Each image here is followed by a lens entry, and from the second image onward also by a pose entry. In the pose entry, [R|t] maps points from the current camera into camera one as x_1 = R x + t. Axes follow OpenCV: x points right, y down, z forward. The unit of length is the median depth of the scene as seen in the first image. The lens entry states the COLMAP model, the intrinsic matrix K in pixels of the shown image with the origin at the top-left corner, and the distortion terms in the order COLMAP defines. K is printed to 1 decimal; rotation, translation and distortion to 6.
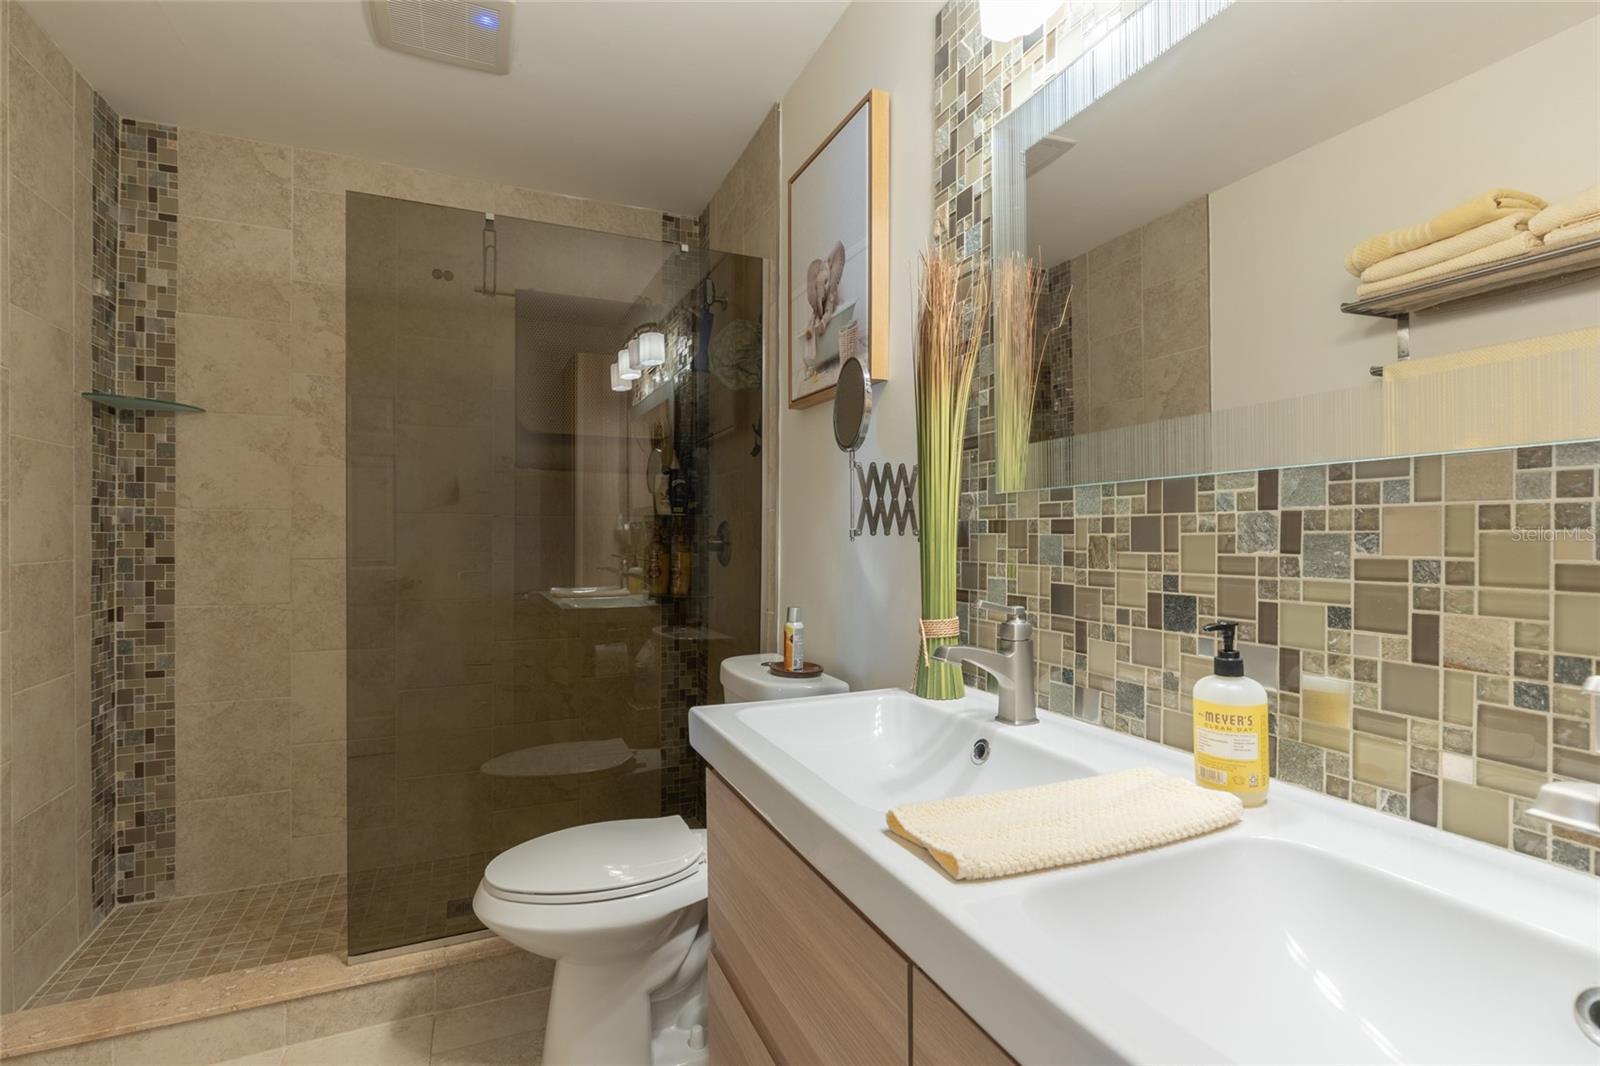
lens RADIAL K [[740.2, 0, 800.0], [0, 740.2, 533.0], [0, 0, 1]] dist [-0.000242, -0.001187]
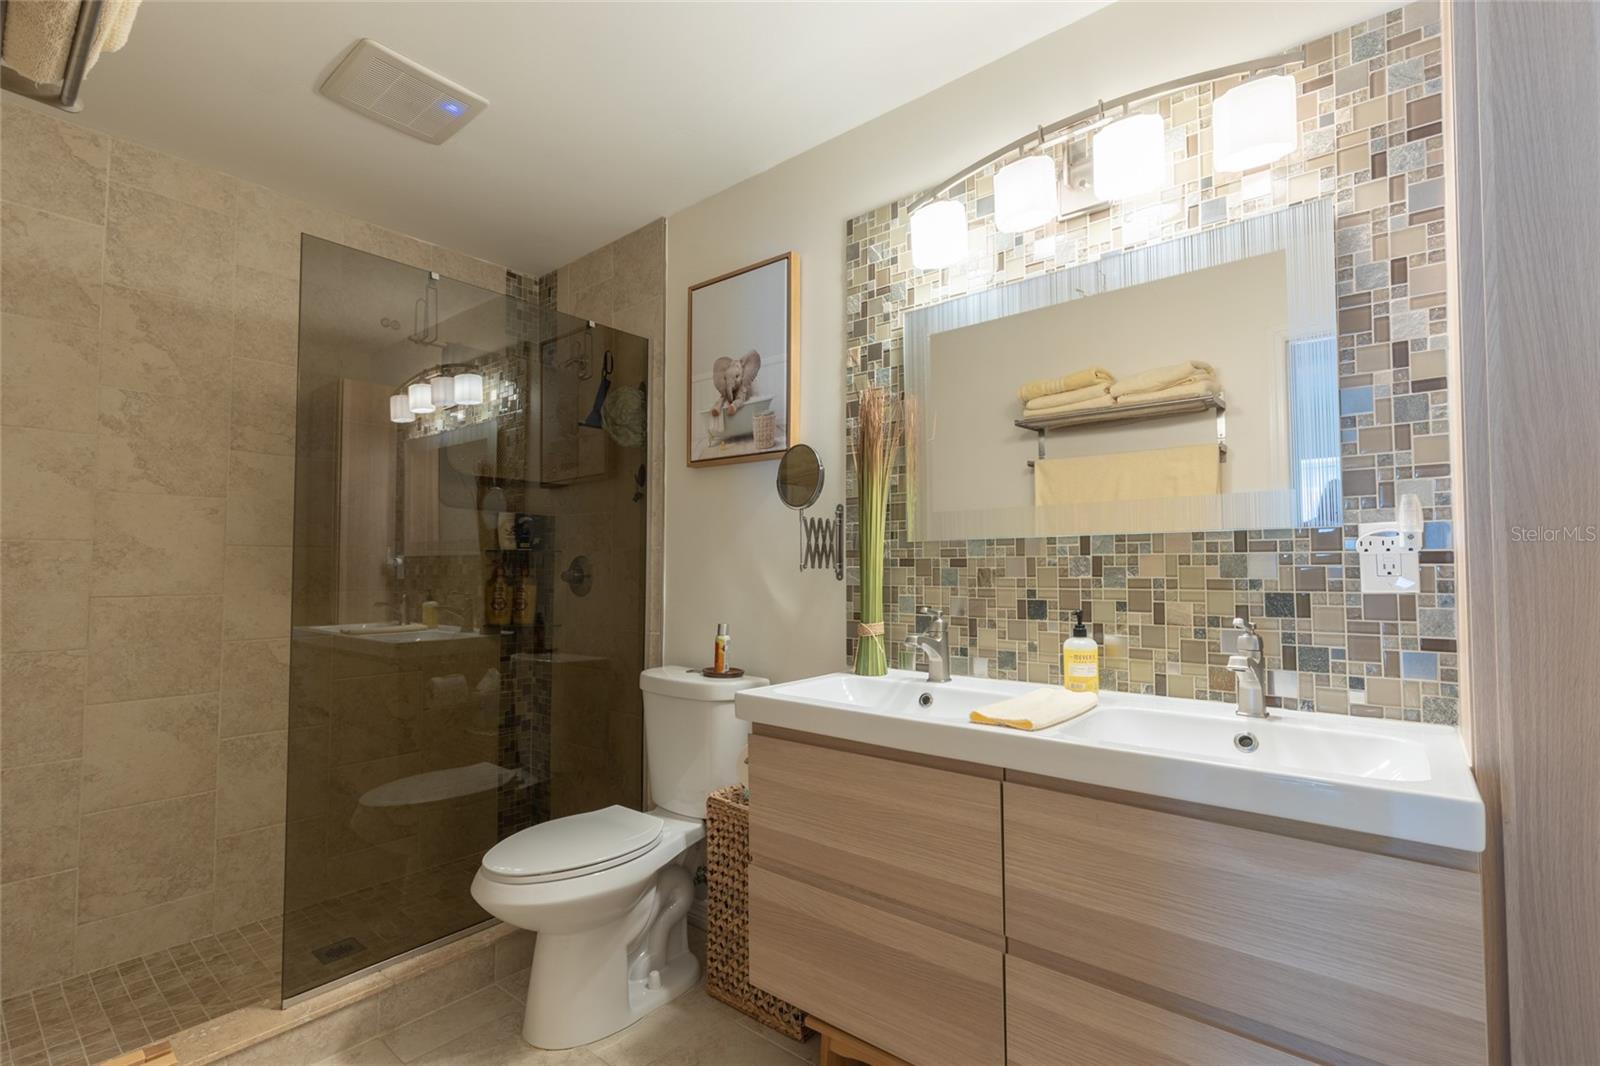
lens RADIAL K [[732.5, 0, 795.9], [0, 732.5, 530.9], [0, 0, 1]] dist [0.005020, -0.000333]
pose [[0.892592, 0.021536, 0.450350, -0.459867], [0.000396, 0.998821, -0.048551, -0.000488], [-0.450865, 0.043515, 0.891531, -0.203012]]
